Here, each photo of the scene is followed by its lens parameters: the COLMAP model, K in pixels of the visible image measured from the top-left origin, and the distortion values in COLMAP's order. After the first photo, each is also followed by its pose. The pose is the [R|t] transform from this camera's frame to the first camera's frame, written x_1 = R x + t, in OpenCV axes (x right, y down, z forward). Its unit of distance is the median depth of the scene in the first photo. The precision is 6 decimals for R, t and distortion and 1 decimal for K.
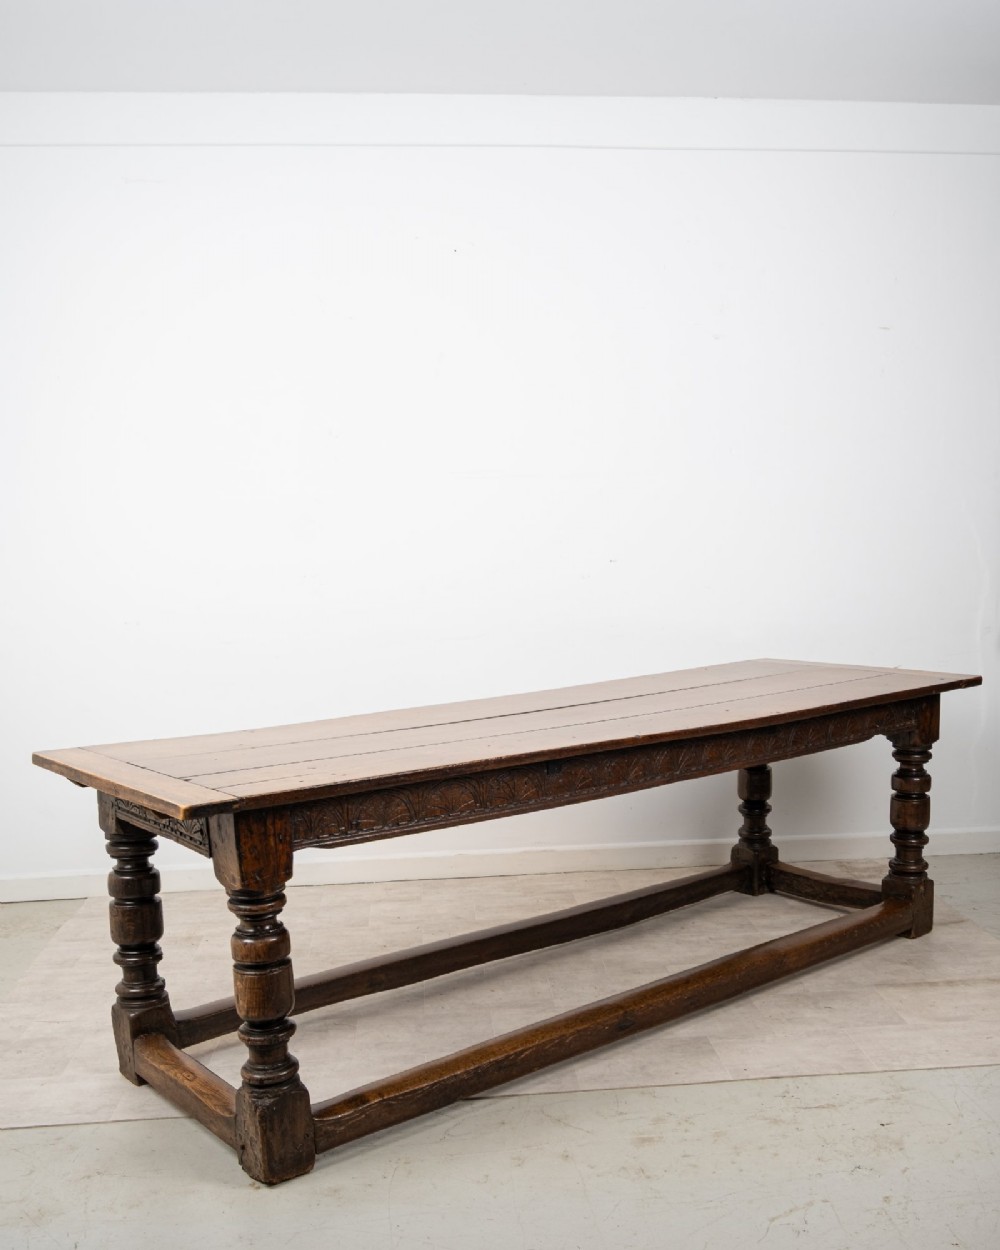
lens RADIAL K [[1254.5, 0, 523.0], [0, 1254.5, 705.3], [0, 0, 1]] dist [-0.027700, 0.000000]
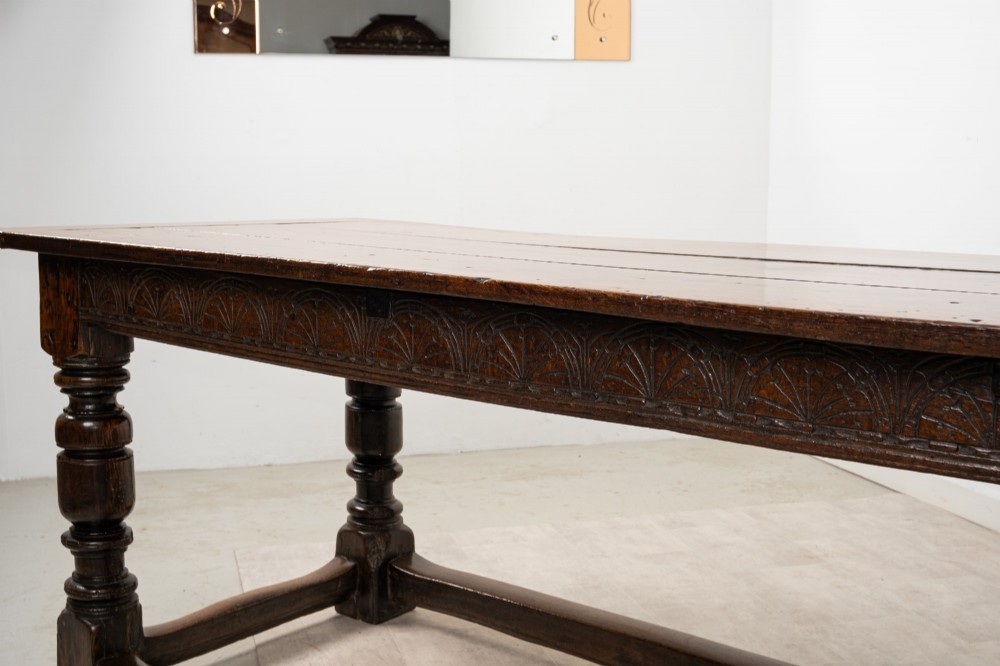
lens RADIAL K [[1260.0, 0, 518.6], [0, 1260.0, 310.5], [0, 0, 1]] dist [-0.046579, 0.000000]
pose [[0.193108, 0.139750, -0.971174, 0.513882], [-0.146407, 0.982828, 0.112315, -0.016067], [0.970193, 0.120498, 0.210252, 0.881521]]
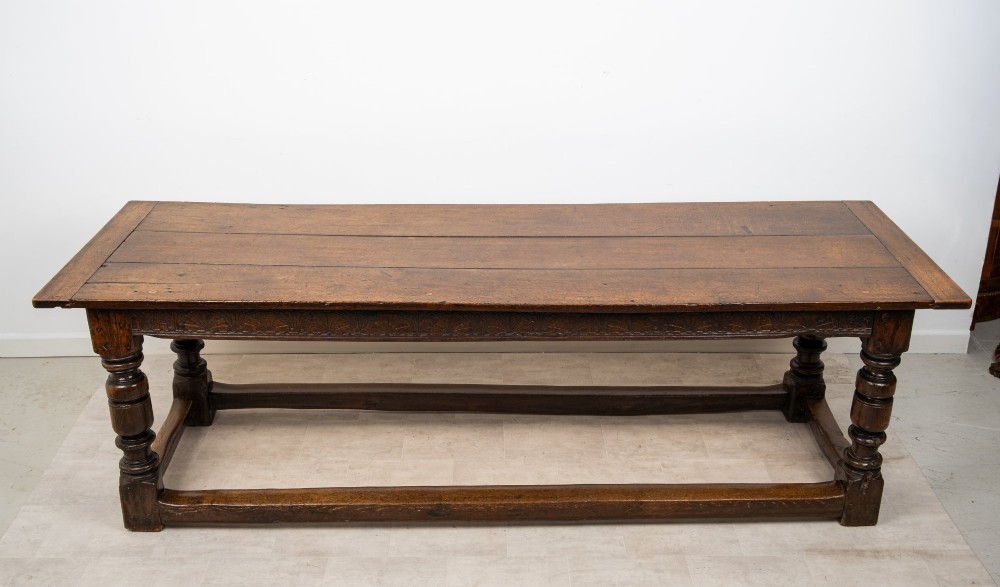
lens RADIAL K [[1063.4, 0, 495.8], [0, 1063.4, 276.6], [0, 0, 1]] dist [-0.023209, 0.000000]
pose [[0.784116, 0.265819, -0.560805, 0.651800], [-0.108859, 0.948529, 0.297392, -0.286477], [0.610993, -0.172141, 0.772694, 0.257352]]
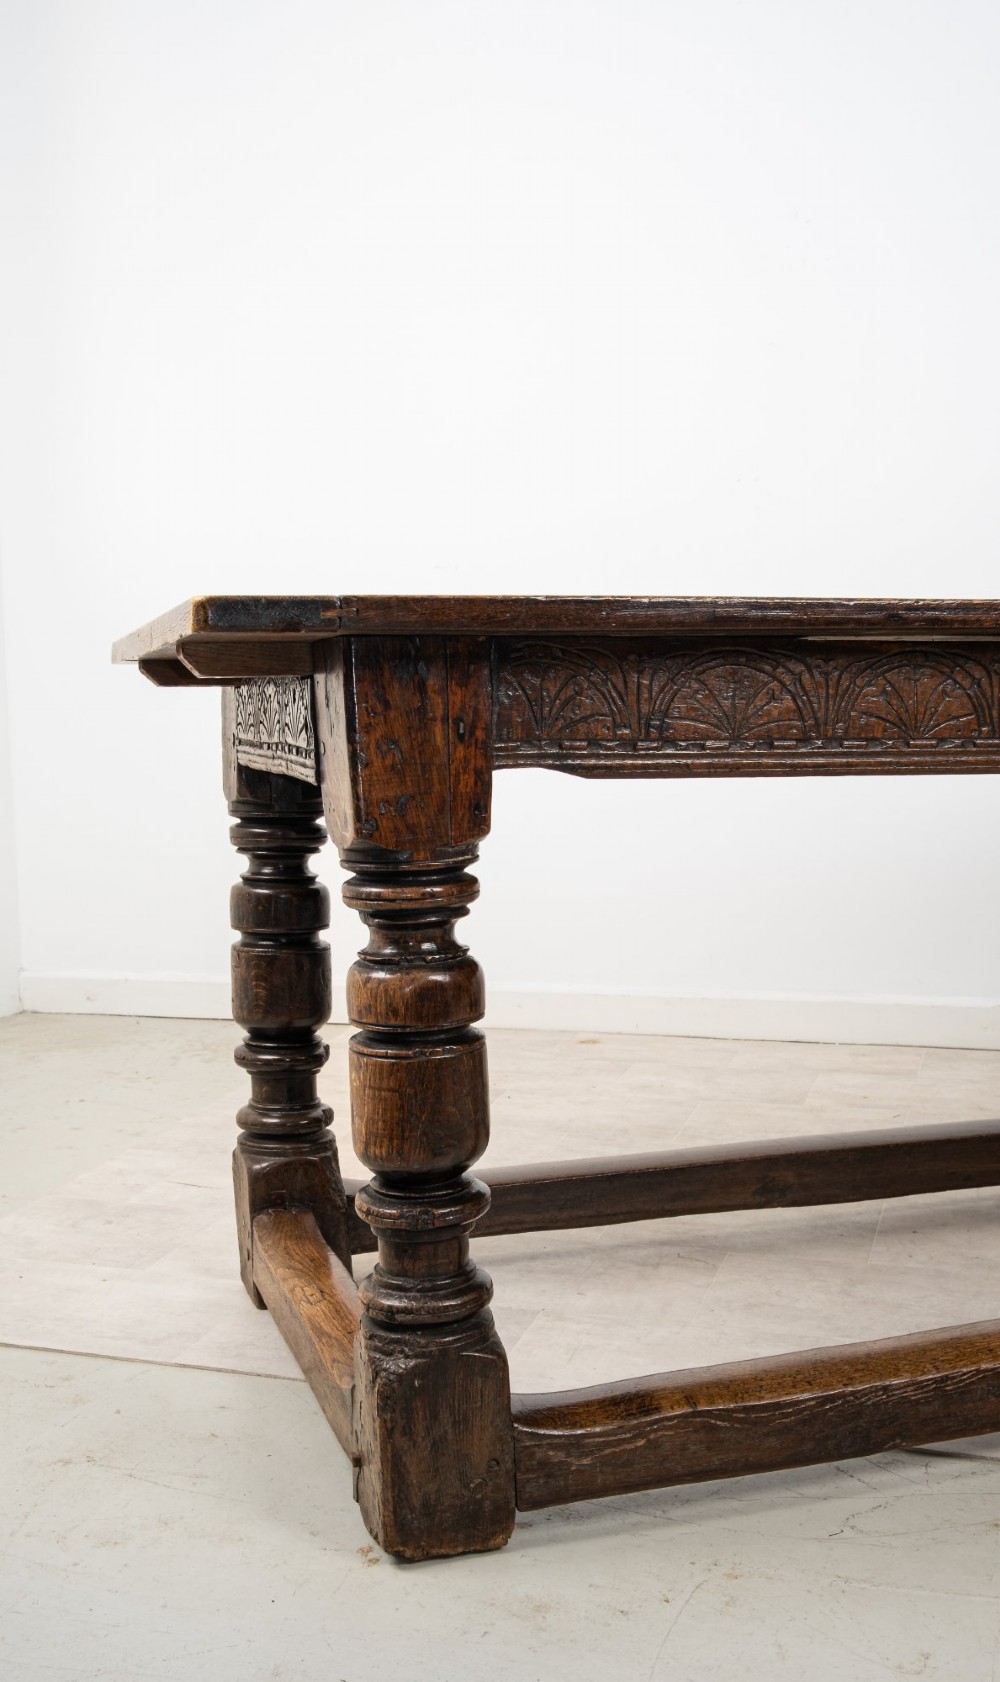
lens RADIAL K [[1704.0, 0, 448.0], [0, 1704.0, 886.0], [0, 0, 1]] dist [-0.055540, 0.000000]
pose [[0.917471, 0.057852, -0.393574, 0.020660], [-0.061324, 0.998111, 0.003759, 0.123164], [0.393048, 0.020687, 0.919285, 0.383484]]
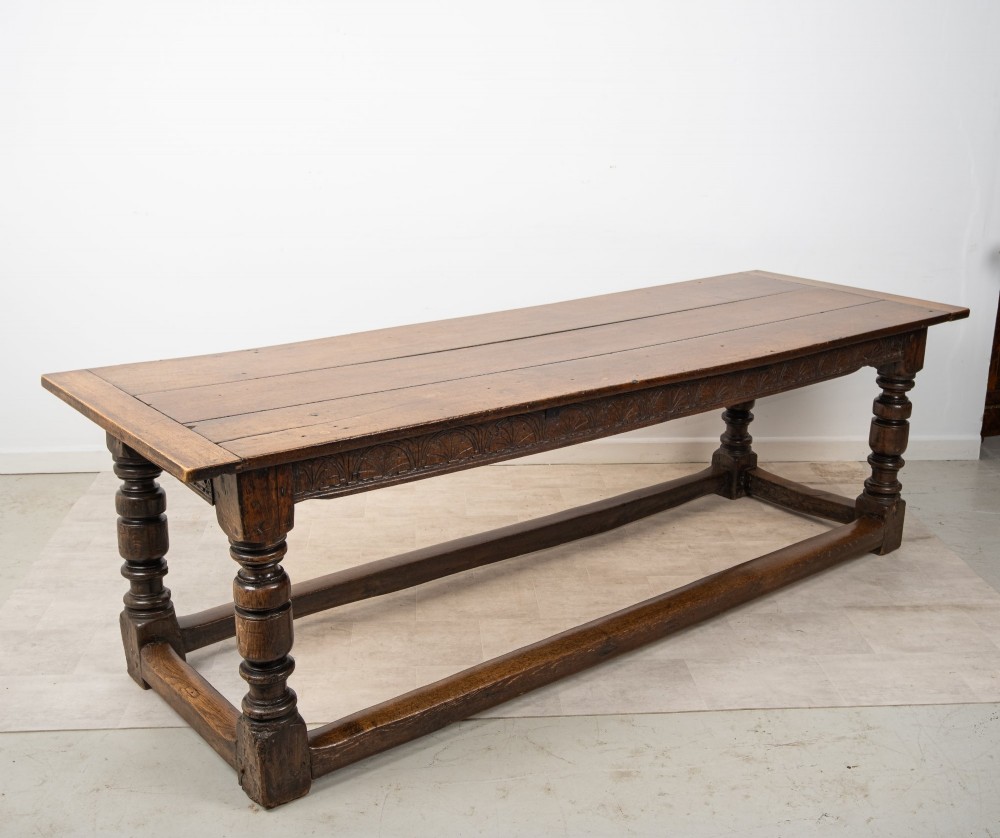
lens RADIAL K [[1170.4, 0, 499.3], [0, 1170.4, 383.9], [0, 0, 1]] dist [-0.048616, 0.000000]
pose [[0.999226, 0.039021, -0.004966, -0.012993], [-0.038084, 0.991291, 0.126063, -0.084686], [0.009842, -0.125776, 0.992010, 0.057010]]
